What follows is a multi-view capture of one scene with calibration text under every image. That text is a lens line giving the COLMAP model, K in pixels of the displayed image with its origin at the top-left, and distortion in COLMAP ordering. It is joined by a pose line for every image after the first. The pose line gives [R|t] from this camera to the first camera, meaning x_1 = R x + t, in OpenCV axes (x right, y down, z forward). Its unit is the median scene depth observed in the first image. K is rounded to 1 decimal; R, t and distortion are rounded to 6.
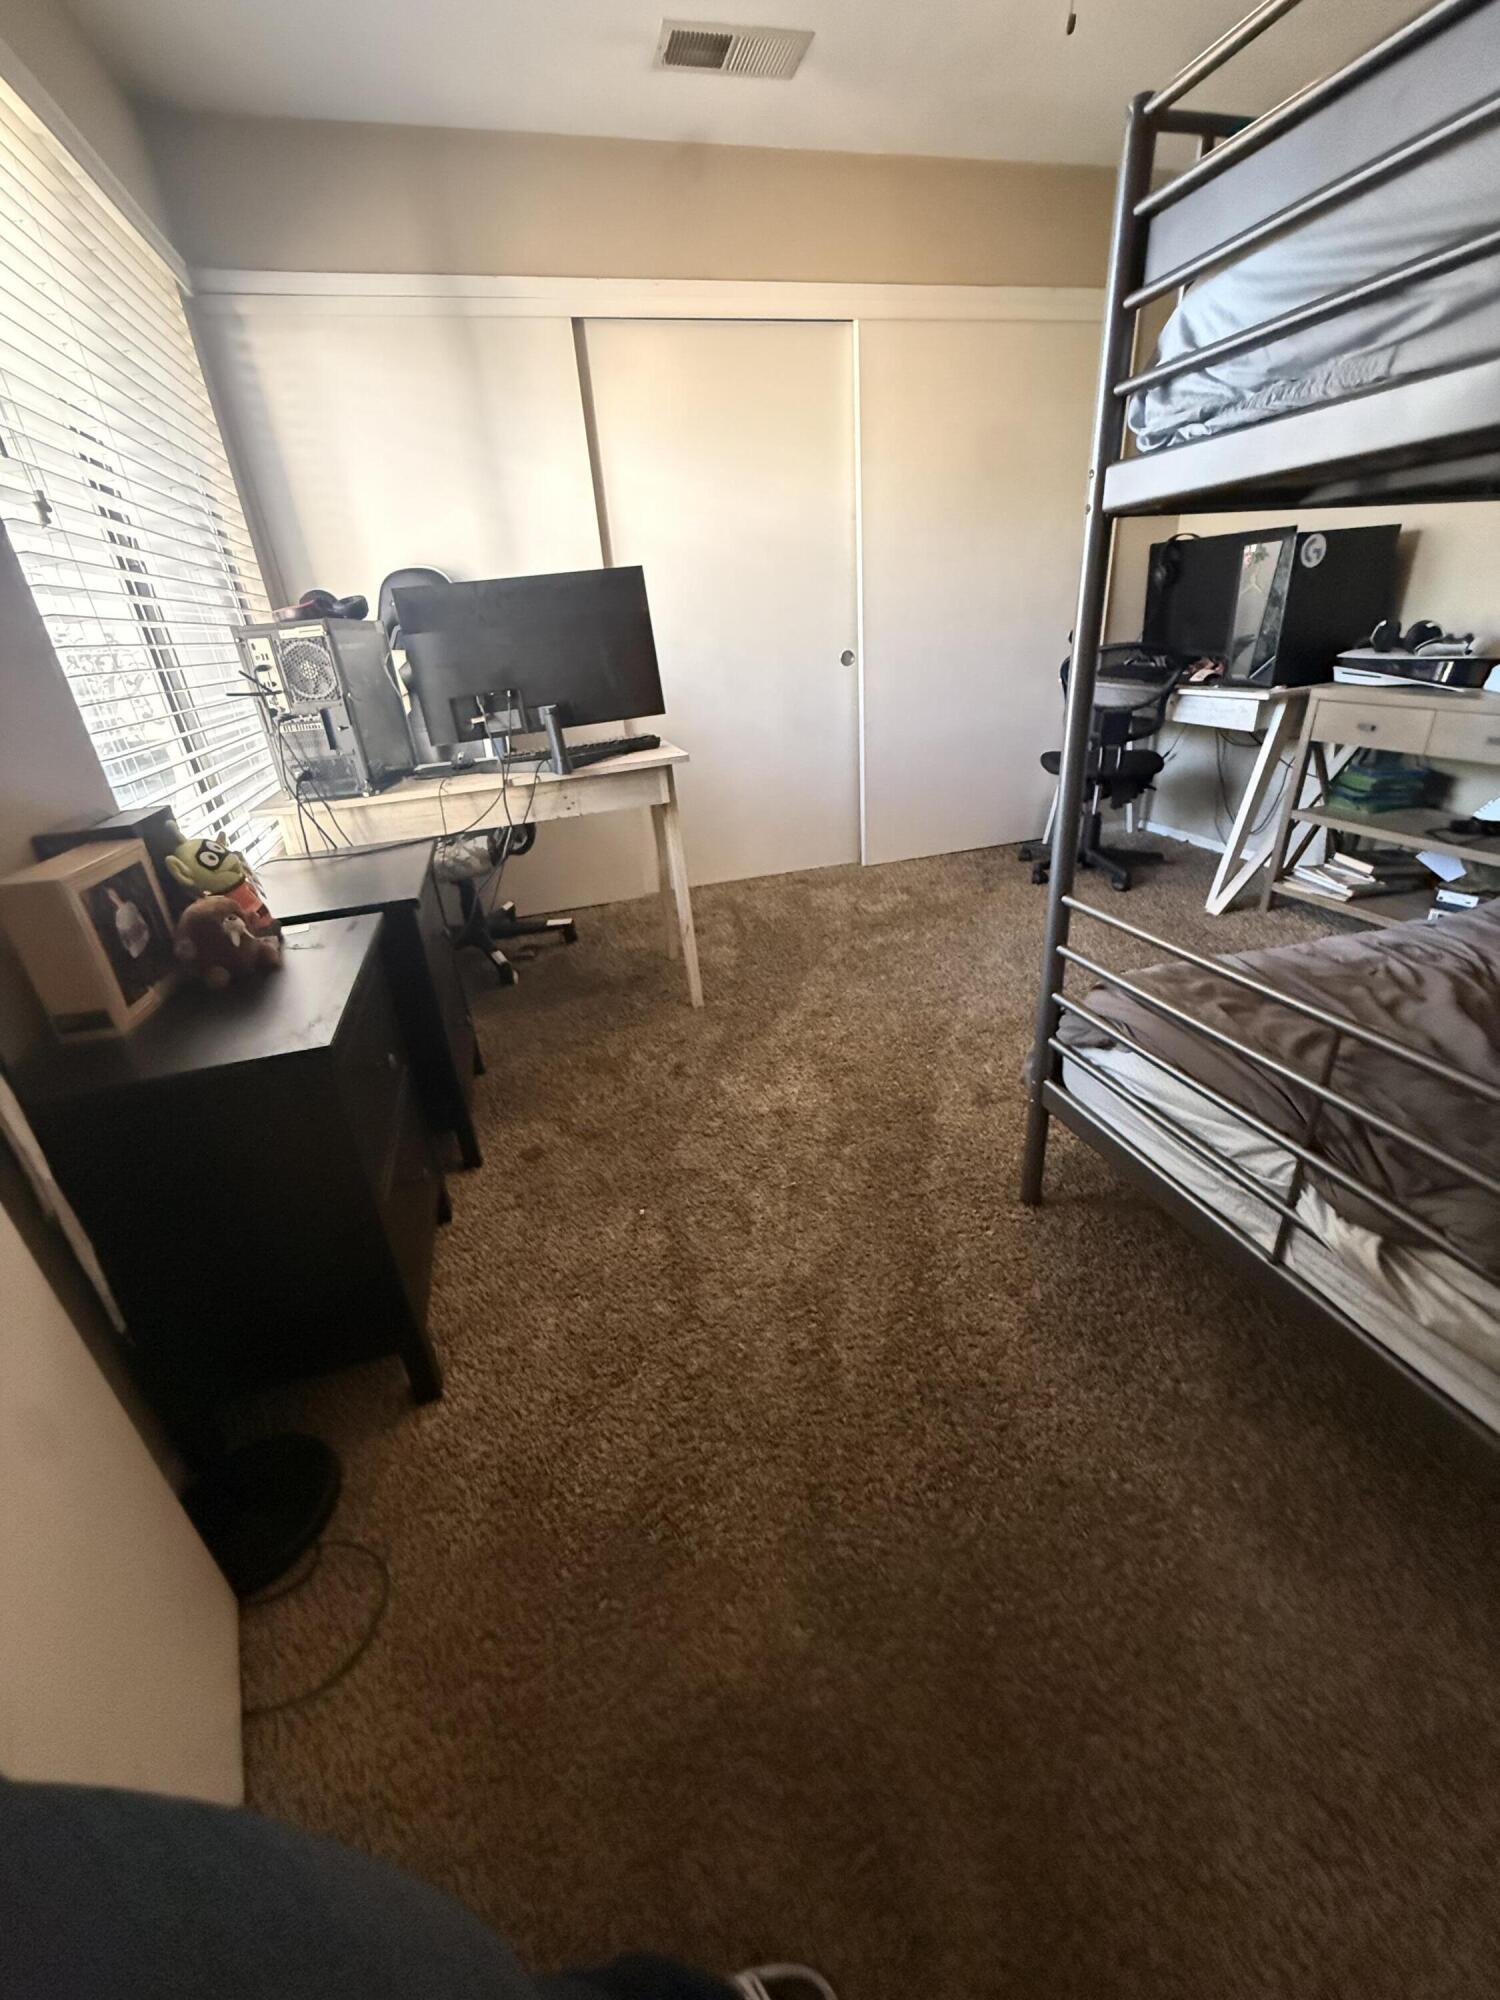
lens RADIAL K [[789.1, 0, 748.8], [0, 789.1, 991.4], [0, 0, 1]] dist [-0.001440, 0.000964]
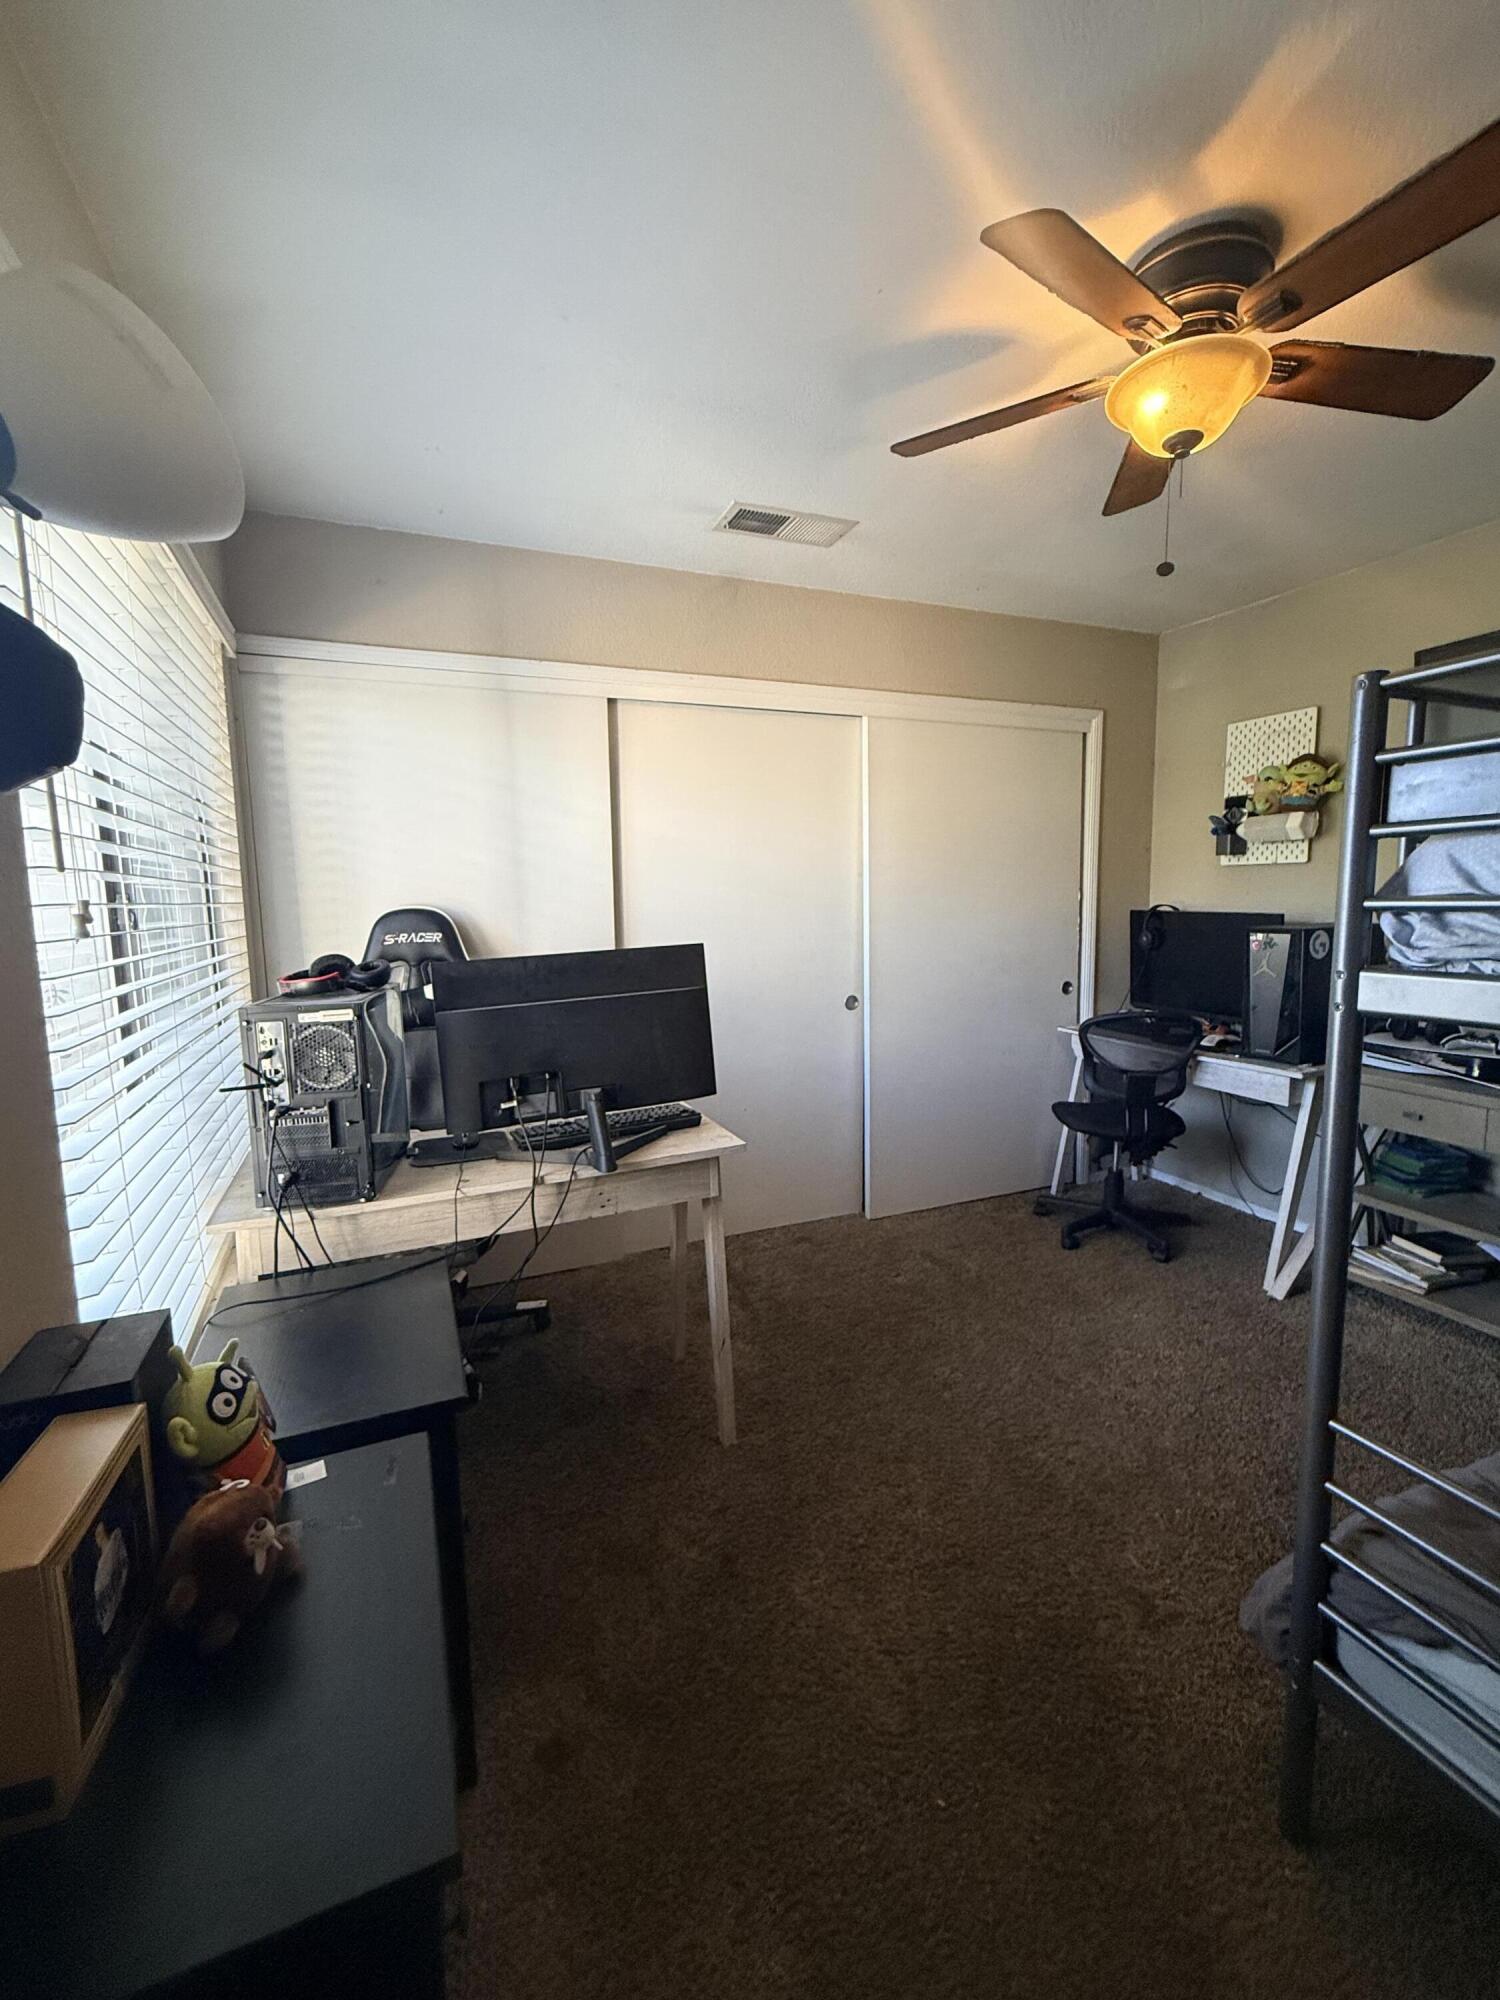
lens RADIAL K [[842.3, 0, 747.9], [0, 842.3, 1001.2], [0, 0, 1]] dist [-0.002556, -0.000036]
pose [[0.992376, 0.039882, 0.116617, -0.165769], [-0.000774, 0.948195, -0.317688, -0.136020], [-0.123246, 0.315176, 0.940997, 0.070102]]
